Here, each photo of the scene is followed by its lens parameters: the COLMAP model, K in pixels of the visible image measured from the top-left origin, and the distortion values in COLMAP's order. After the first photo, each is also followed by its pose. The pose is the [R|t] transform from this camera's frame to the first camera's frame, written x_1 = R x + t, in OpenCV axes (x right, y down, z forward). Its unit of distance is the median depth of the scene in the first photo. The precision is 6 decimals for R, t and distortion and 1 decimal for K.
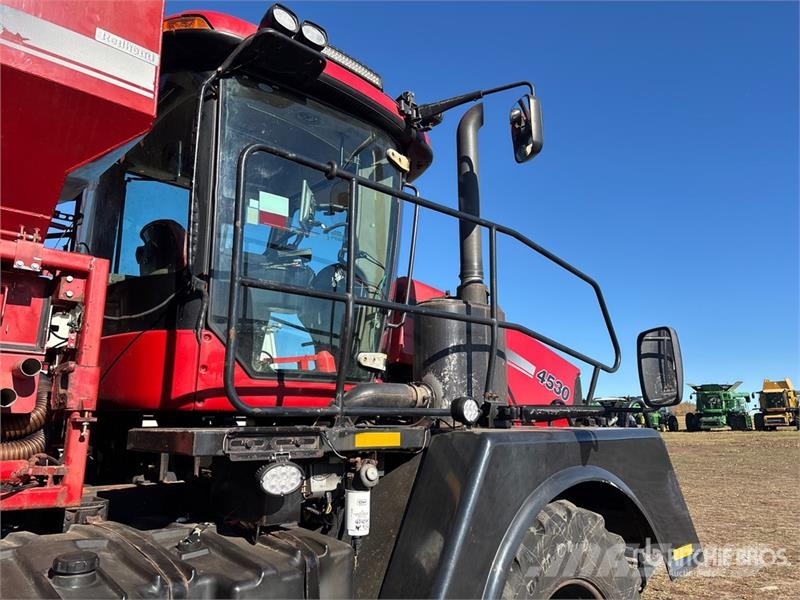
lens RADIAL K [[594.2, 0, 403.9], [0, 594.2, 297.8], [0, 0, 1]] dist [0.051887, -0.048926]
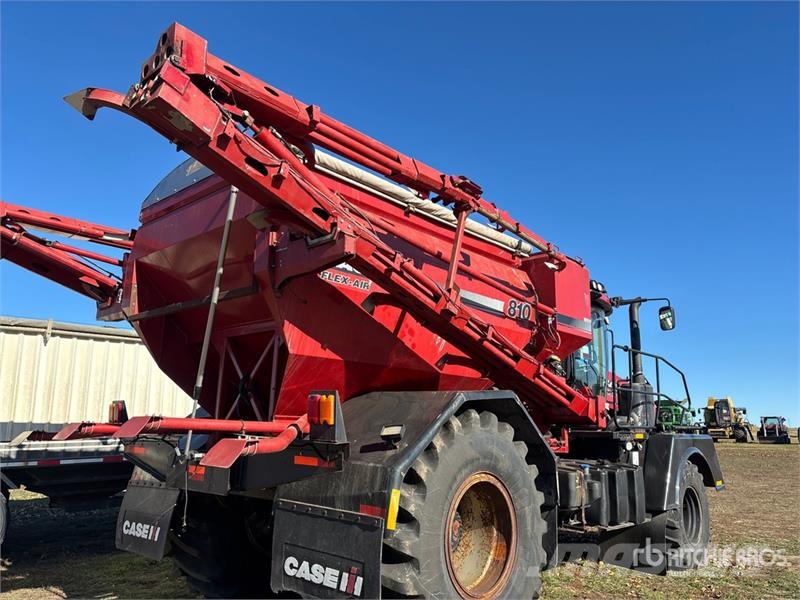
lens RADIAL K [[594.2, 0, 401.9], [0, 594.2, 303.5], [0, 0, 1]] dist [0.051887, -0.048926]
pose [[0.996752, 0.037246, 0.071394, -1.205473], [-0.037252, 0.999305, -0.001252, -0.320015], [-0.071391, -0.001411, 0.997447, -1.605659]]
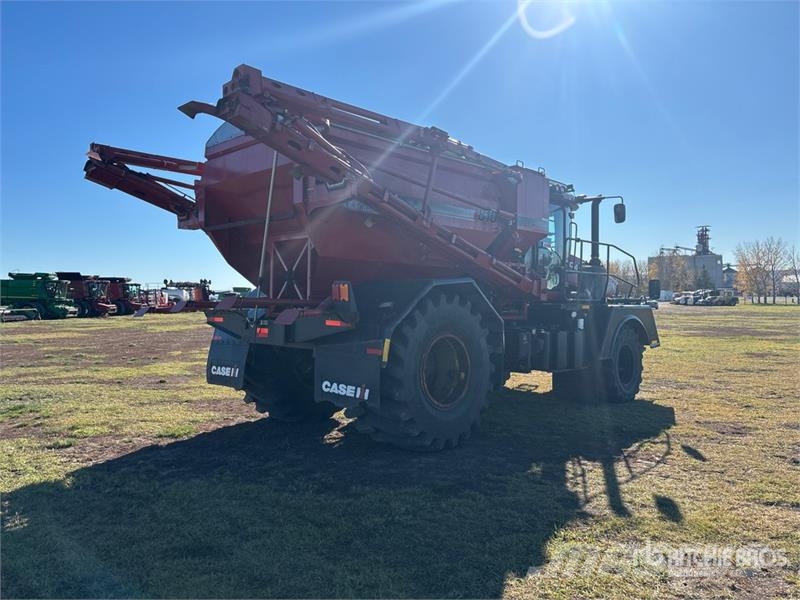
lens RADIAL K [[594.2, 0, 393.6], [0, 594.2, 303.9], [0, 0, 1]] dist [0.051887, -0.048926]
pose [[0.999634, 0.011774, 0.024346, -1.144377], [-0.016494, 0.978870, 0.203817, -0.468249], [-0.021432, -0.204144, 0.978706, -2.335536]]
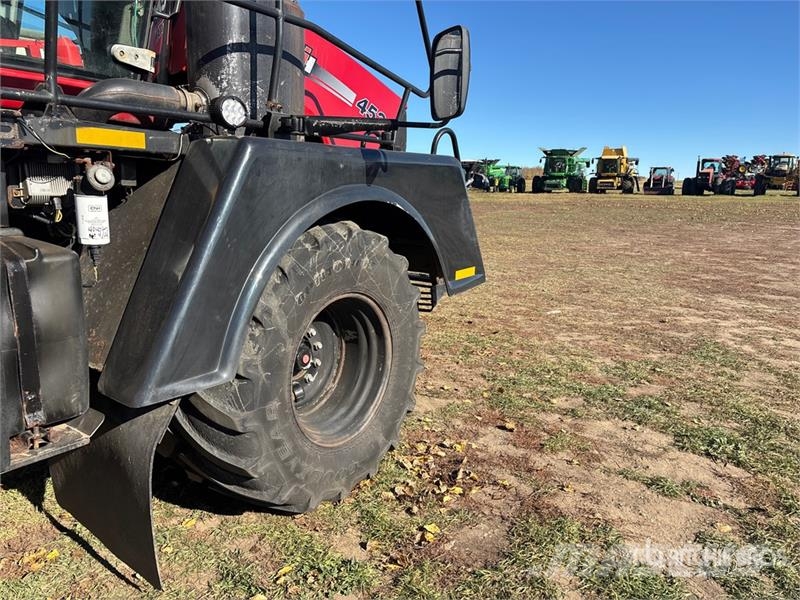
lens RADIAL K [[594.2, 0, 403.4], [0, 594.2, 297.8], [0, 0, 1]] dist [0.051887, -0.048926]
pose [[0.975673, -0.009493, 0.219025, 0.132165], [-0.076662, 0.921213, 0.381431, 0.072211], [-0.205390, -0.388943, 0.898075, 0.058269]]
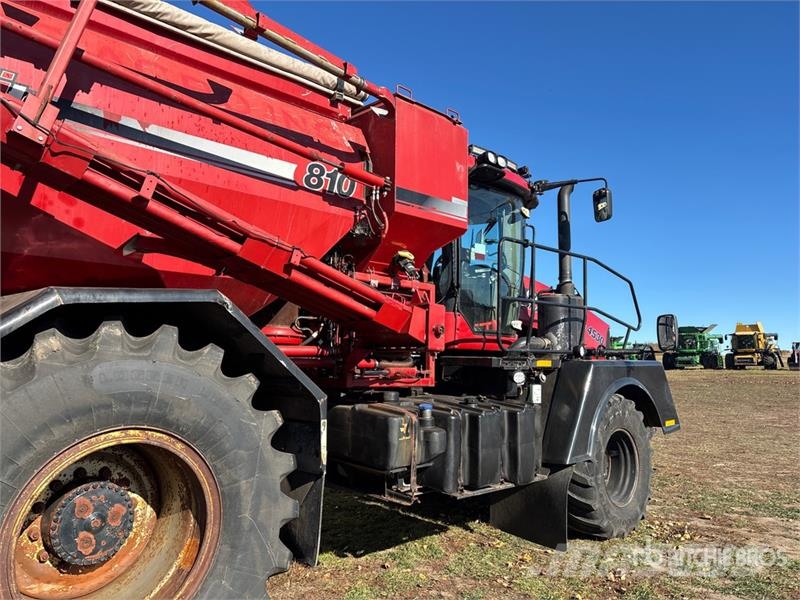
lens RADIAL K [[594.2, 0, 395.8], [0, 594.2, 295.1], [0, 0, 1]] dist [0.051887, -0.048926]
pose [[0.999757, 0.015521, 0.015679, -0.509872], [-0.017018, 0.994801, 0.100402, -0.189362], [-0.014039, -0.100644, 0.994823, -0.967884]]
